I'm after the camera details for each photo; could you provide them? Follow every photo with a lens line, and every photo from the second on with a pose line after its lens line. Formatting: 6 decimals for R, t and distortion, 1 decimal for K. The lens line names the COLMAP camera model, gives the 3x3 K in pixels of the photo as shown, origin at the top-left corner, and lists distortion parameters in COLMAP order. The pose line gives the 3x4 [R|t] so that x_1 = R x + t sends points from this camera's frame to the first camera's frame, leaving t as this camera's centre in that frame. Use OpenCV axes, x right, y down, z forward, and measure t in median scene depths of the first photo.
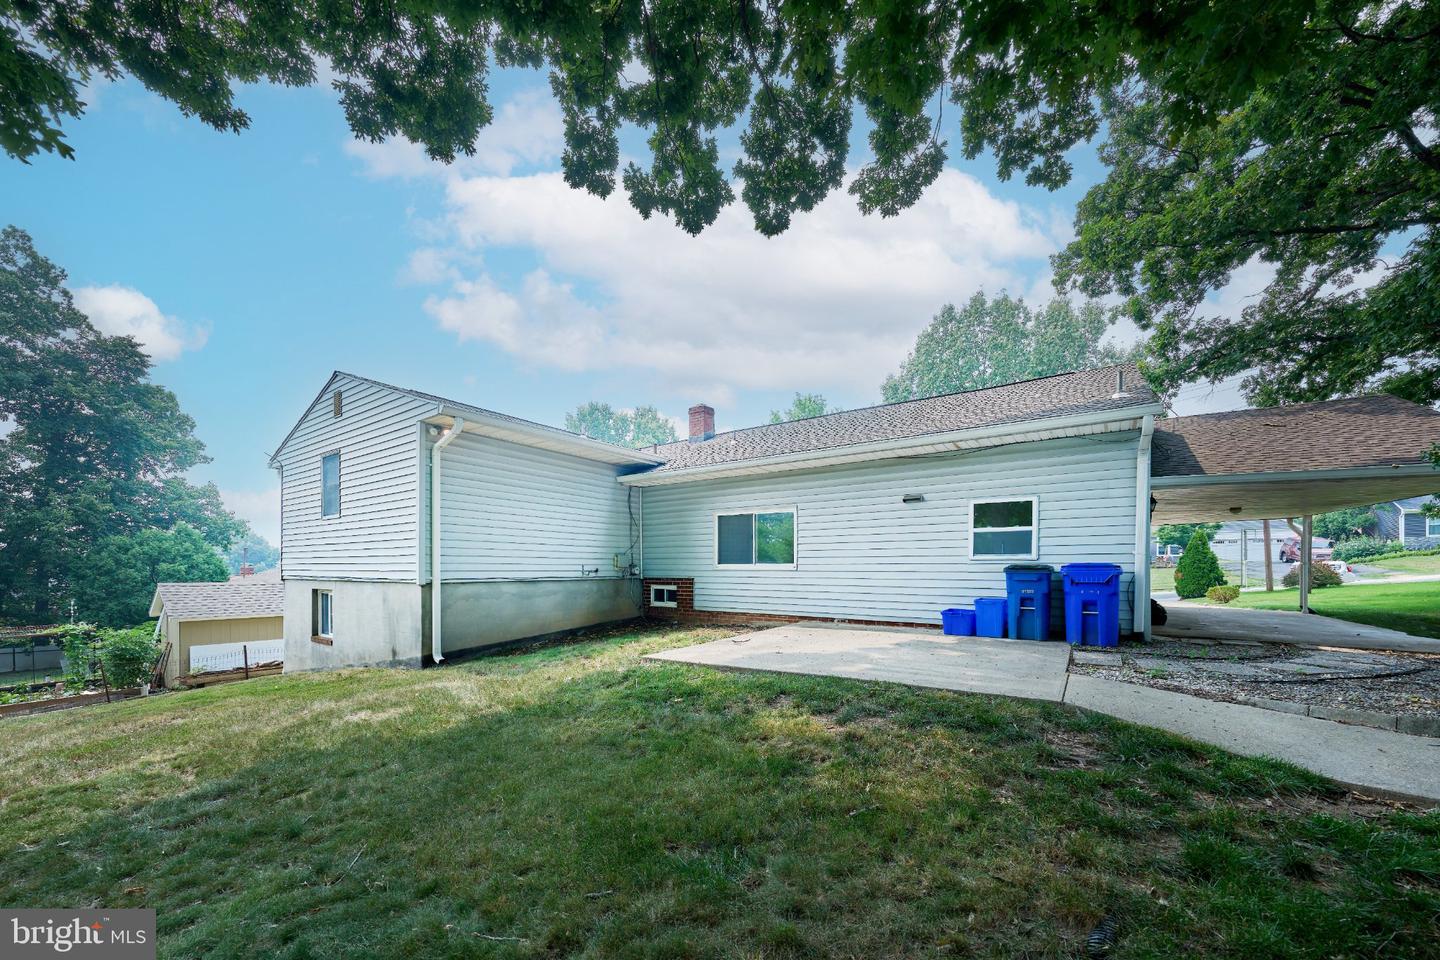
lens RADIAL K [[551.0, 0, 716.9], [0, 551.0, 569.5], [0, 0, 1]] dist [-0.001062, 0.000002]
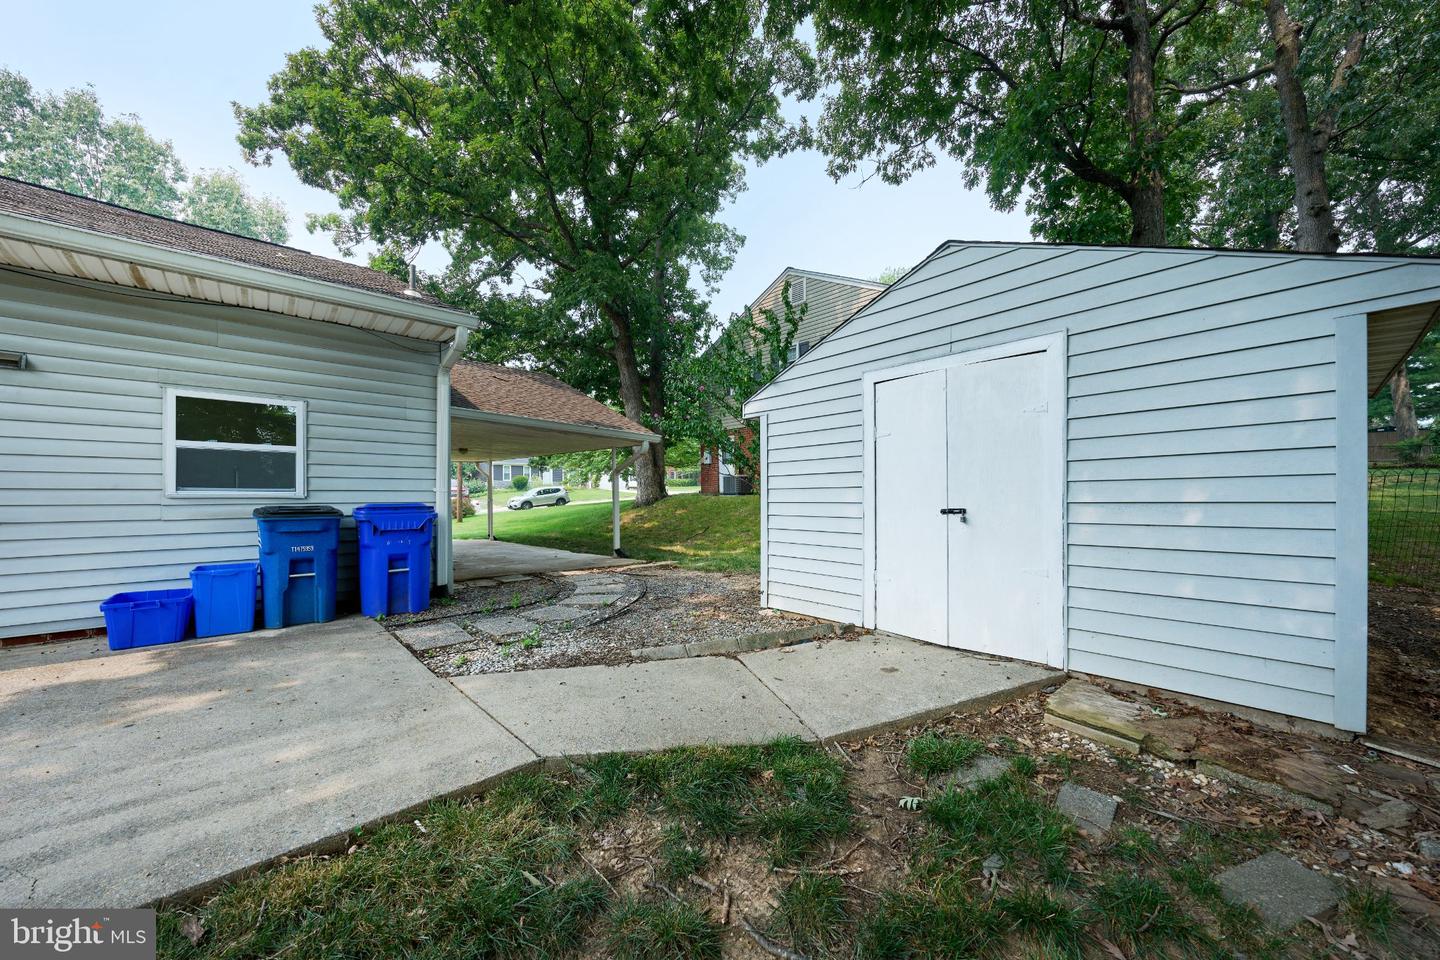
lens RADIAL K [[508.0, 0, 715.7], [0, 508.0, 504.0], [0, 0, 1]] dist [-0.008023, 0.000074]
pose [[0.203698, -0.010904, 0.978973, 0.083849], [0.005732, 0.999934, 0.009945, -0.012826], [-0.979017, 0.003585, 0.203747, 0.376649]]
